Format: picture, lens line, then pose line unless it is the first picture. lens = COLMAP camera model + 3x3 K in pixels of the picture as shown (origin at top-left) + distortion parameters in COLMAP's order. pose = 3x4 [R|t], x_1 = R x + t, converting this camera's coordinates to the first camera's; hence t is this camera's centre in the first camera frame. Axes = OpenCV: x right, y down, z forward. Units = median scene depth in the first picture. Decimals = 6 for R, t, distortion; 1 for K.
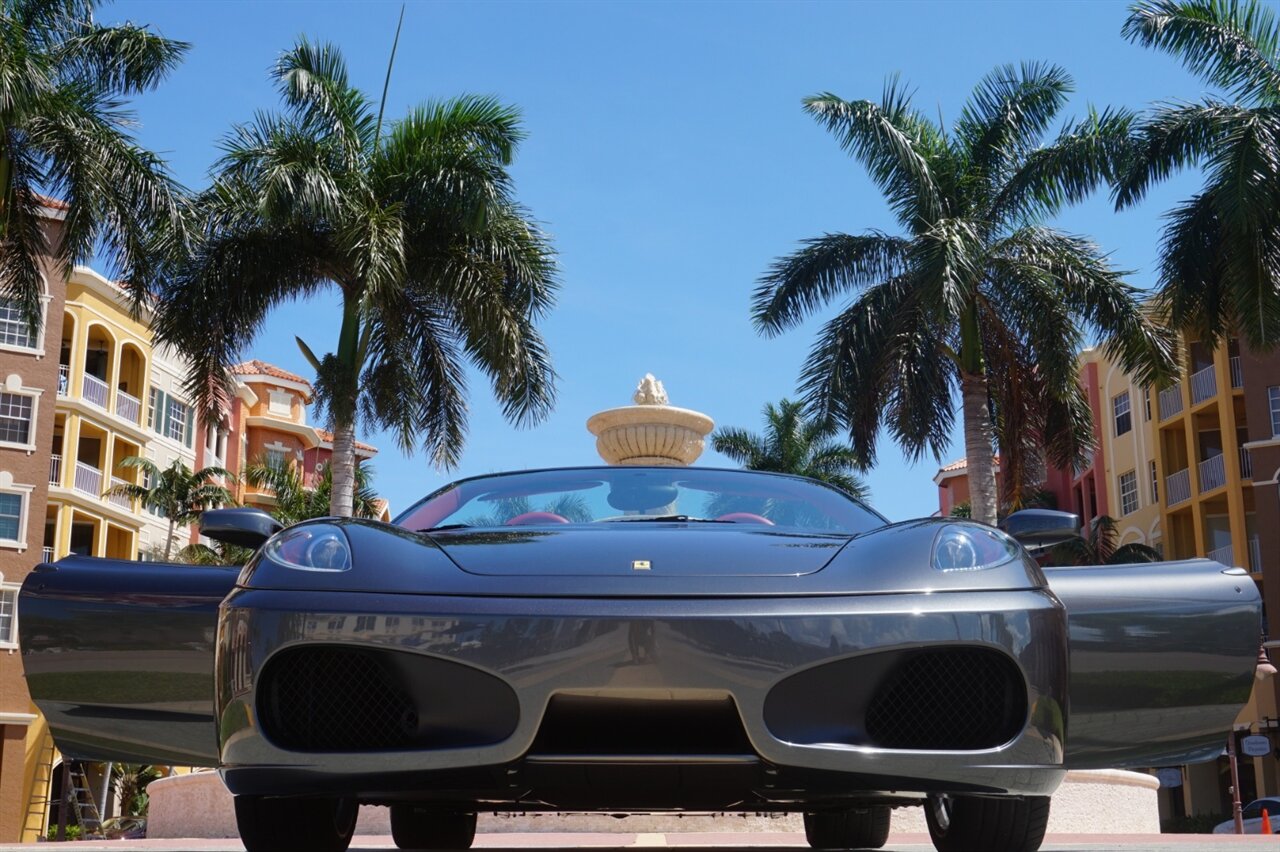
lens RADIAL K [[1712.4, 0, 637.5], [0, 1712.4, 424.9], [0, 0, 1]] dist [0.004188, -0.000566]
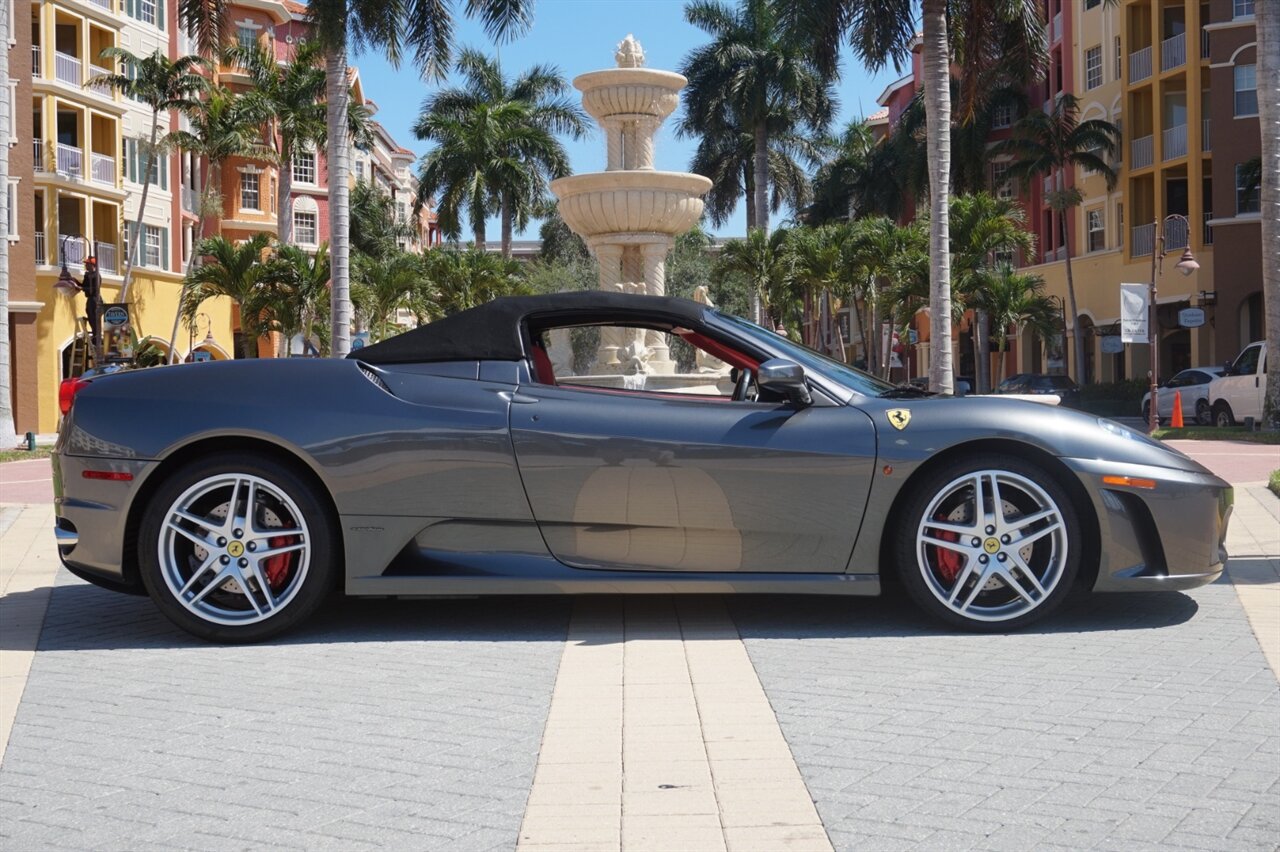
lens RADIAL K [[1752.8, 0, 636.2], [0, 1752.8, 428.5], [0, 0, 1]] dist [0.007907, -0.004835]
pose [[0.999799, -0.014002, 0.014375, -0.005066], [0.009734, 0.964810, 0.262768, -0.052336], [-0.017549, -0.262576, 0.964752, -0.098955]]
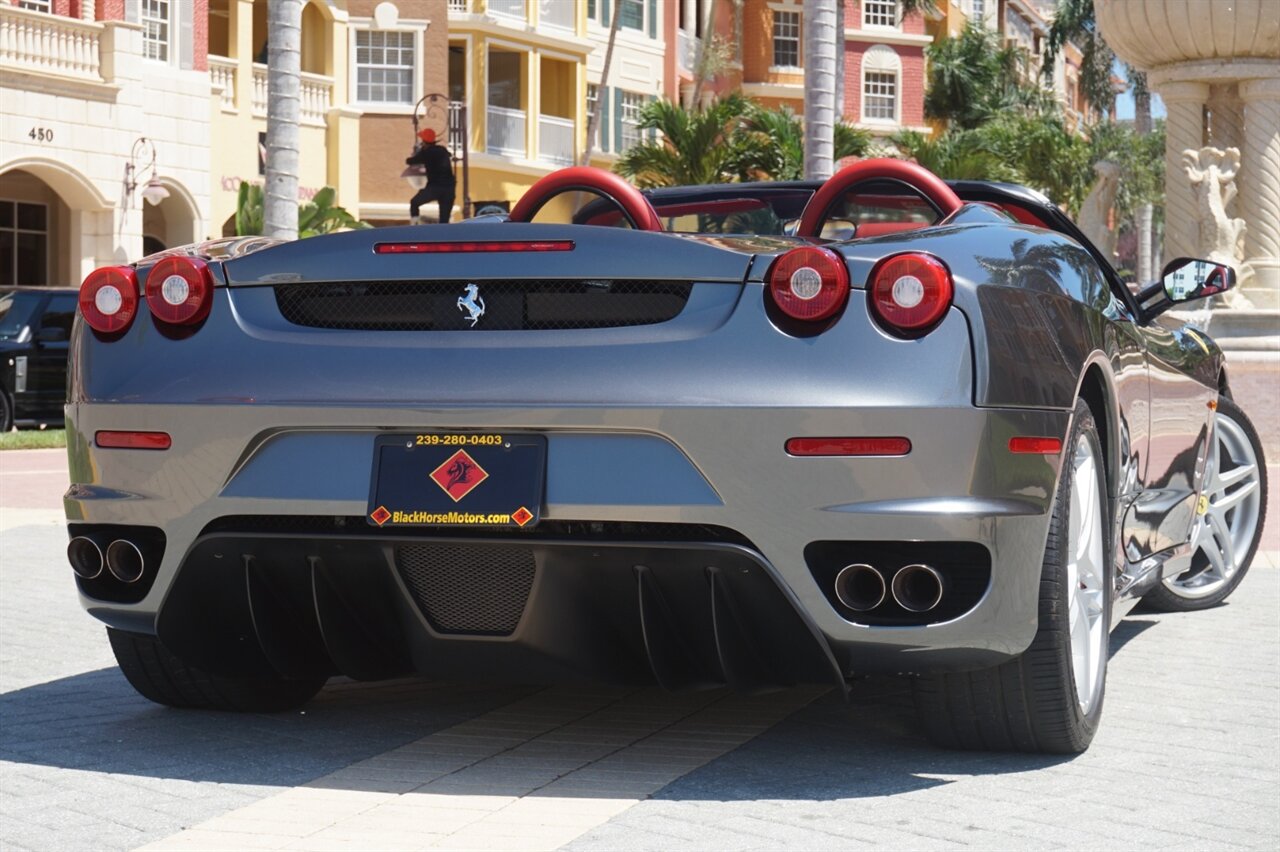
lens RADIAL K [[2610.9, 0, 643.5], [0, 2610.9, 428.2], [0, 0, 1]] dist [0.059844, -0.154458]
pose [[0.957998, 0.009287, -0.286623, 0.049328], [0.068131, 0.963488, 0.258940, -0.025571], [0.278562, -0.267592, 0.922387, -0.005086]]
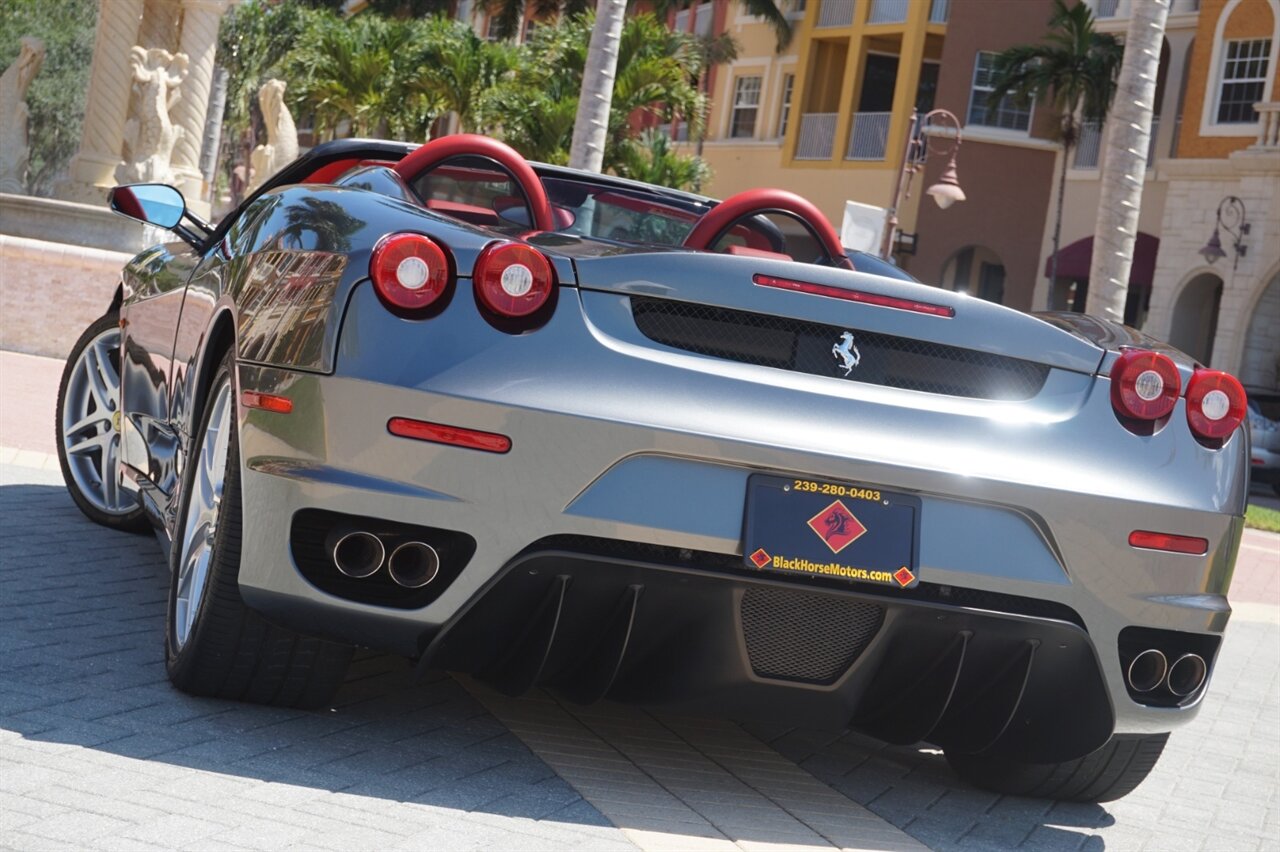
lens RADIAL K [[2648.4, 0, 640.3], [0, 2648.4, 460.4], [0, 0, 1]] dist [-0.022434, 0.266581]
pose [[0.946615, 0.141451, 0.289676, -0.052571], [-0.224689, 0.933864, 0.278232, -0.027752], [-0.231162, -0.328465, 0.915792, -0.004967]]
